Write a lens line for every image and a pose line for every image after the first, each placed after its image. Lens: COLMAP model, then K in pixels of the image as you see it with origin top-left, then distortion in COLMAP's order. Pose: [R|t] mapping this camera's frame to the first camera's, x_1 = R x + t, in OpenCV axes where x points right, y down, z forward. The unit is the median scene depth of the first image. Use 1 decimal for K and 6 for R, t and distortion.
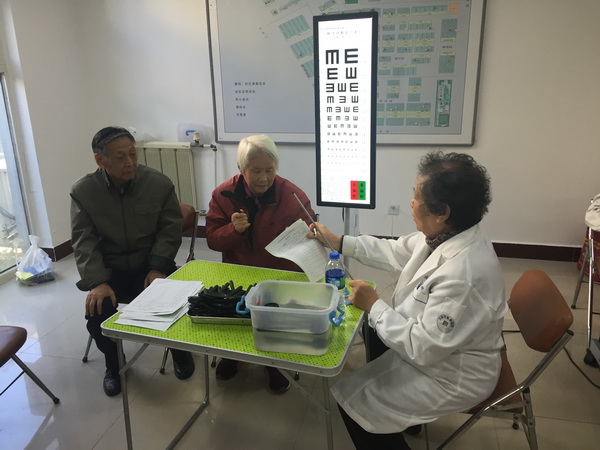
lens RADIAL K [[521.2, 0, 300.0], [0, 521.2, 225.0], [0, 0, 1]] dist [0.045416, 0.002195]
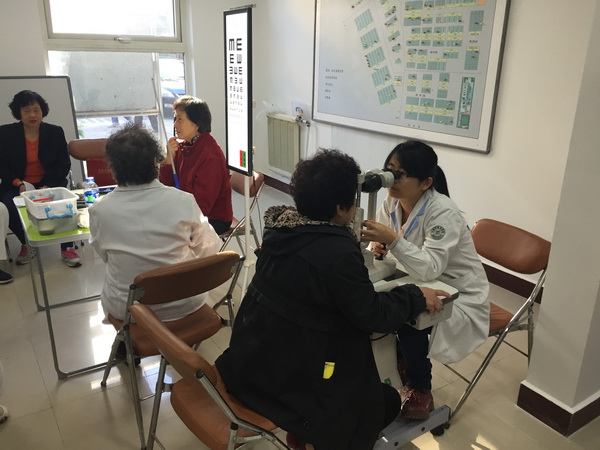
lens RADIAL K [[501.1, 0, 300.0], [0, 501.1, 225.0], [0, 0, 1]] dist [0.005286, 0.002038]
pose [[0.733617, 0.250501, -0.631708, 0.675566], [-0.234717, 0.965775, 0.110392, -0.054751], [0.637741, 0.067287, 0.767306, 0.156405]]
